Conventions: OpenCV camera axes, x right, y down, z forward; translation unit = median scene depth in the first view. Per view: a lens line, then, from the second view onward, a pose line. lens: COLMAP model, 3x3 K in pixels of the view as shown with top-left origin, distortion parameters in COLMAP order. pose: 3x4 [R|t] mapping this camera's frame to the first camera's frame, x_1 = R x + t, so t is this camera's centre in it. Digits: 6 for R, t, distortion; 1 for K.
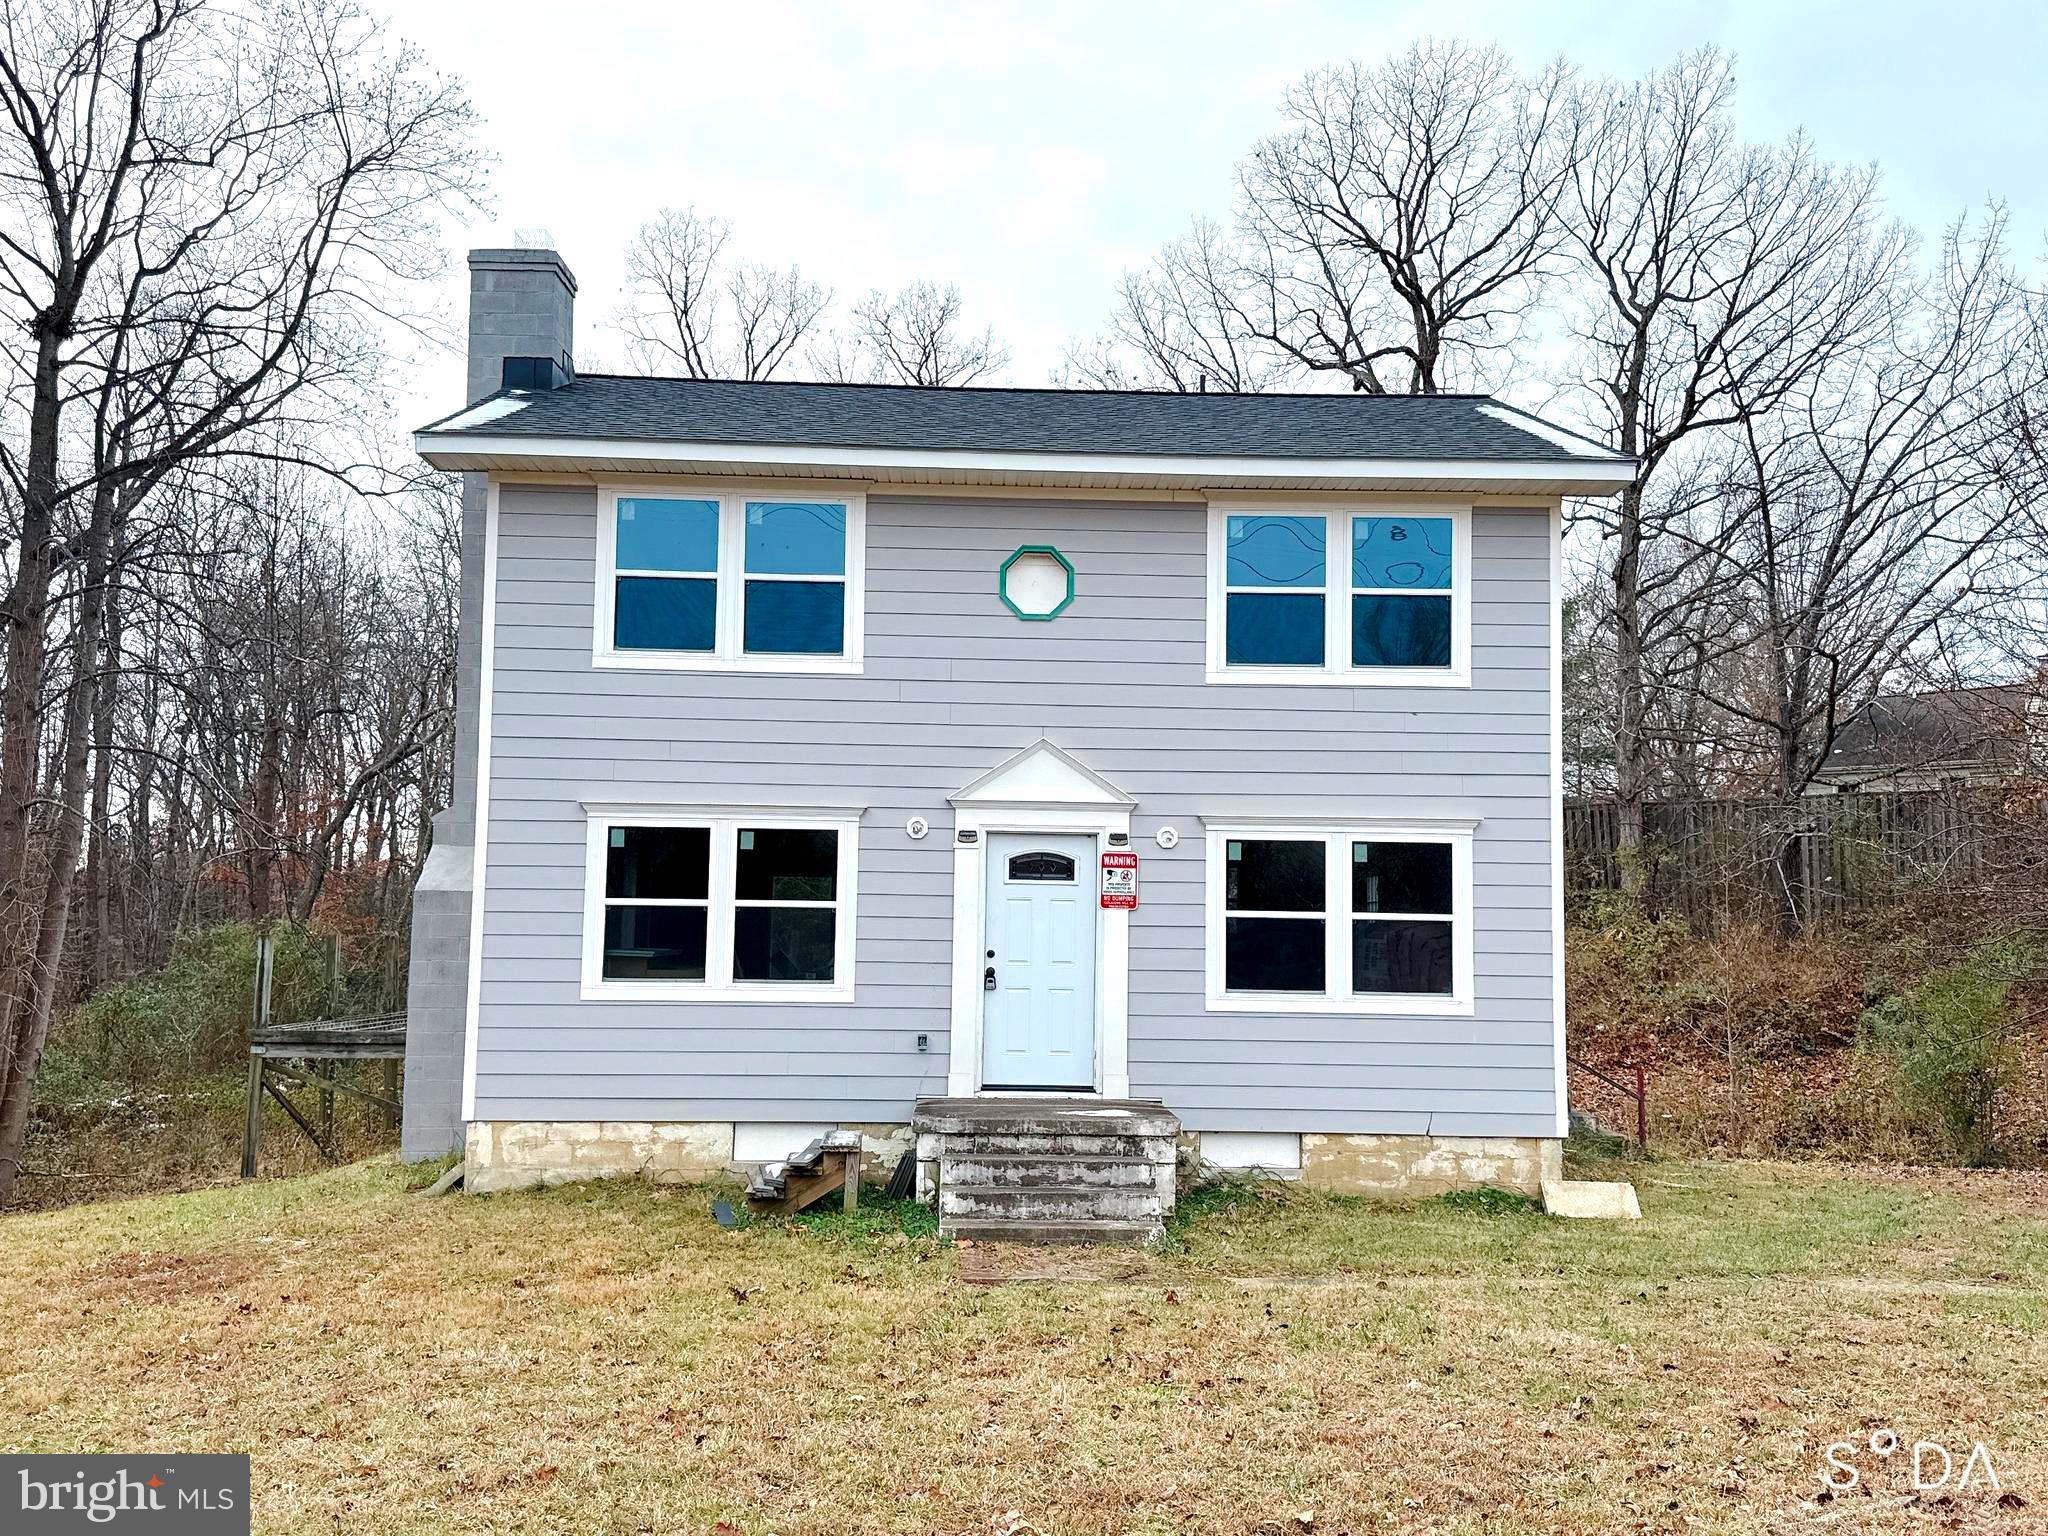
lens RADIAL K [[1784.4, 0, 1044.4], [0, 1784.4, 748.5], [0, 0, 1]] dist [0.072089, -0.039112]
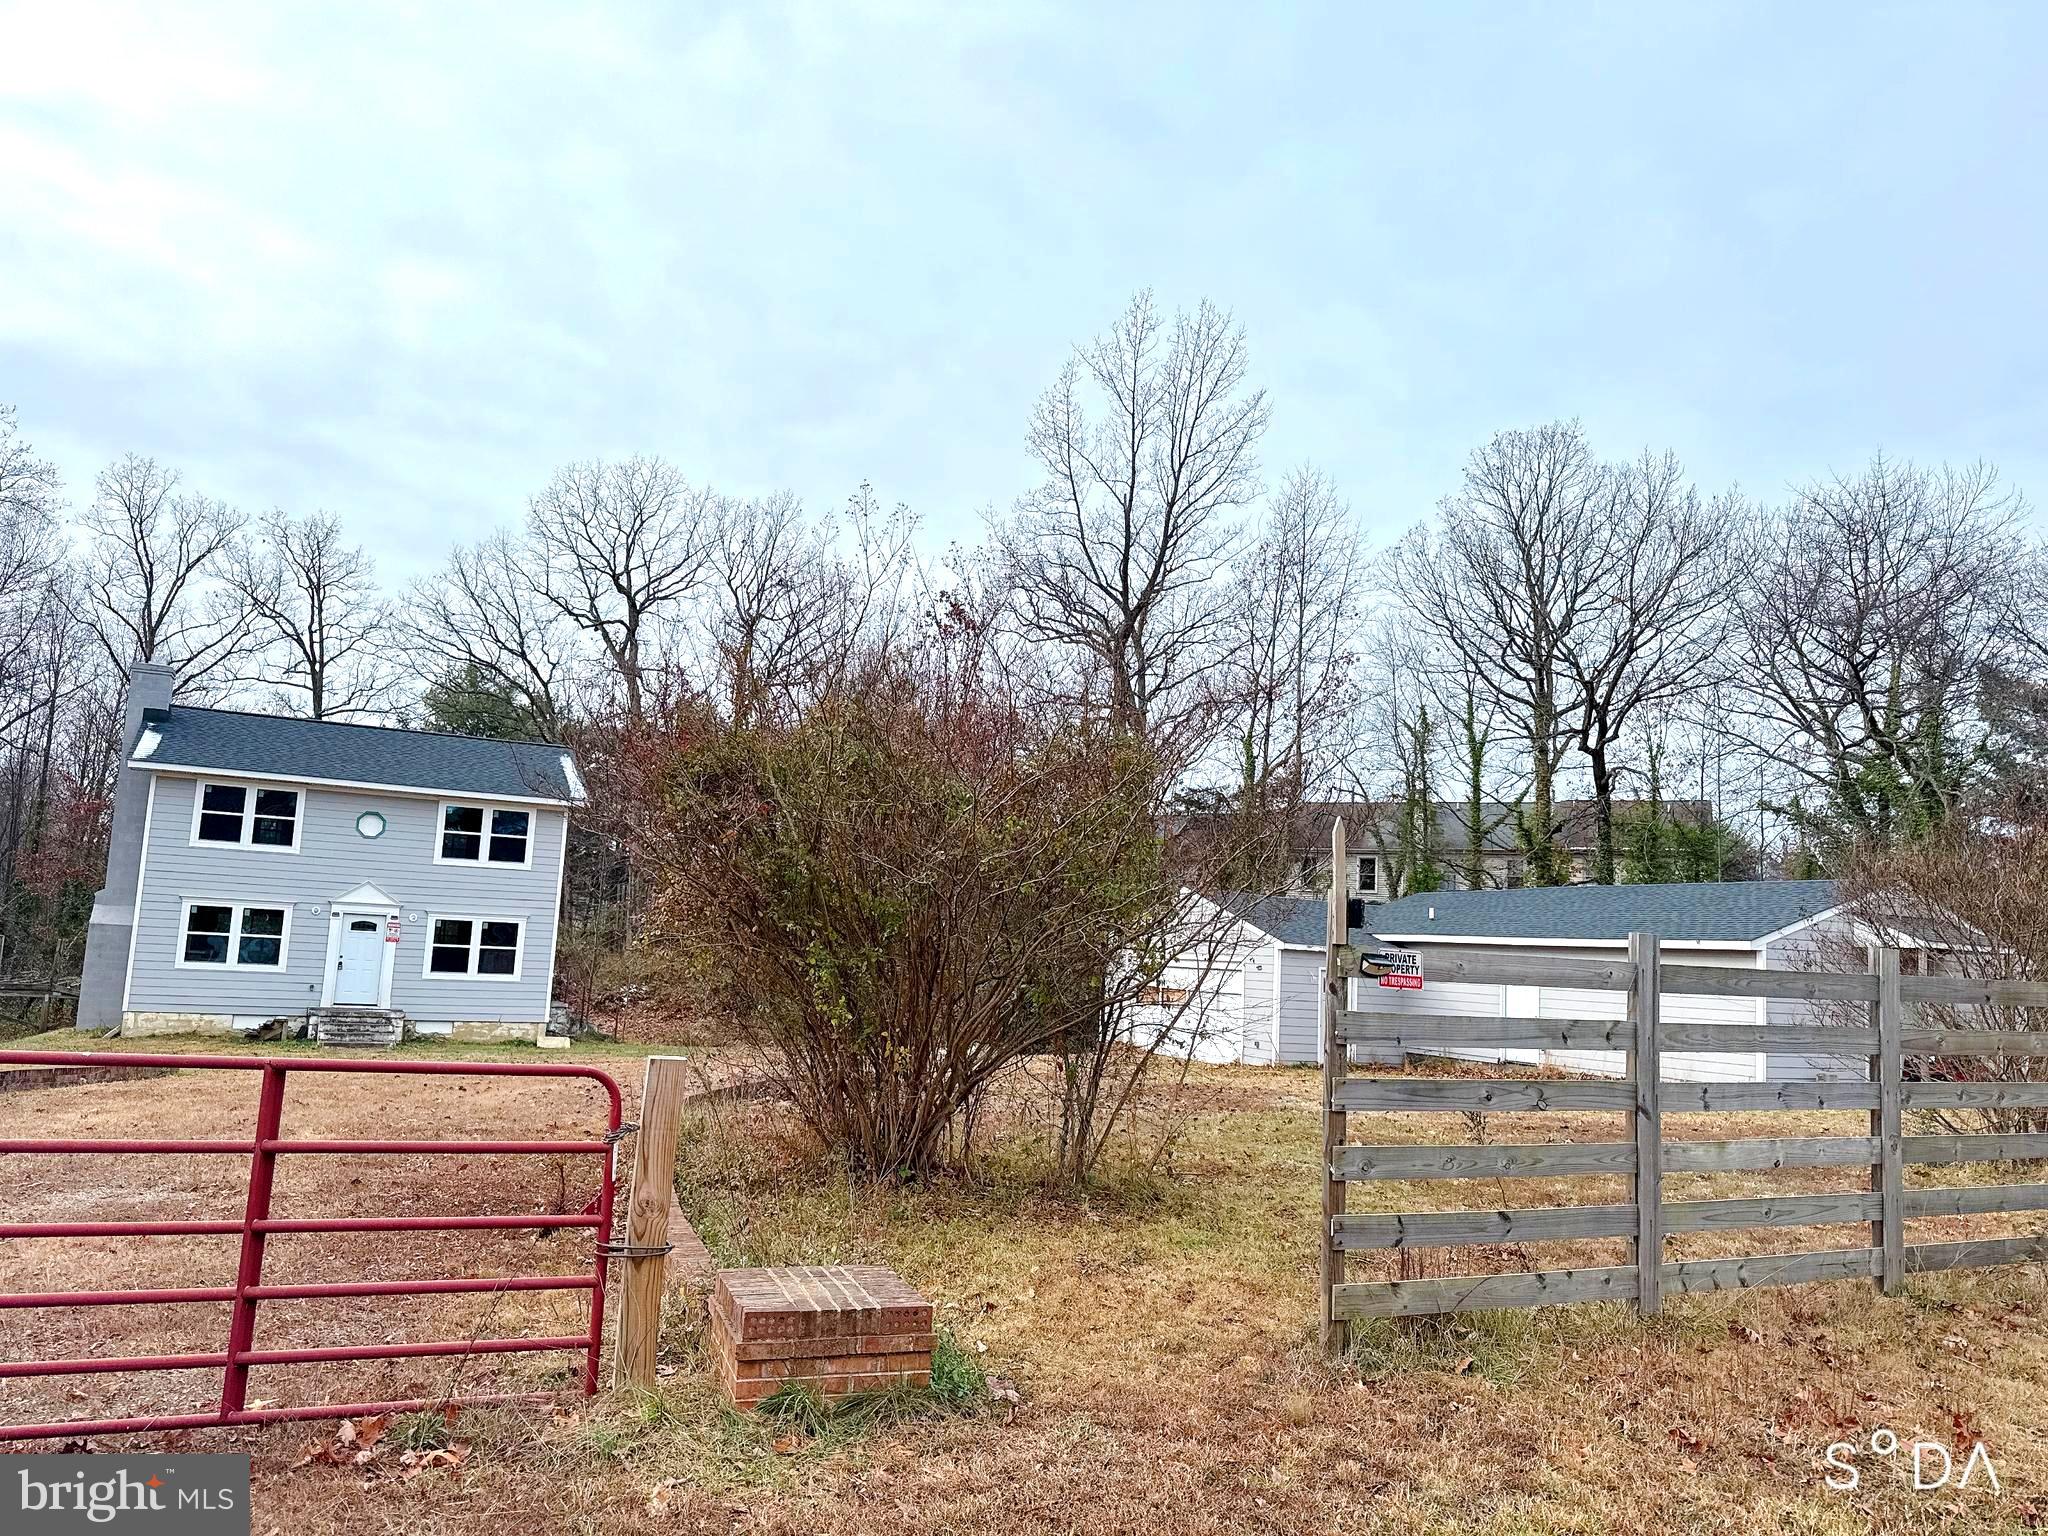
lens RADIAL K [[1425.8, 0, 1020.2], [0, 1425.8, 778.6], [0, 0, 1]] dist [0.009048, -0.011295]
pose [[0.909929, 0.081301, 0.406718, 0.005195], [-0.073093, 0.996686, -0.035704, -0.162338], [-0.408273, 0.002760, 0.912856, -1.492611]]
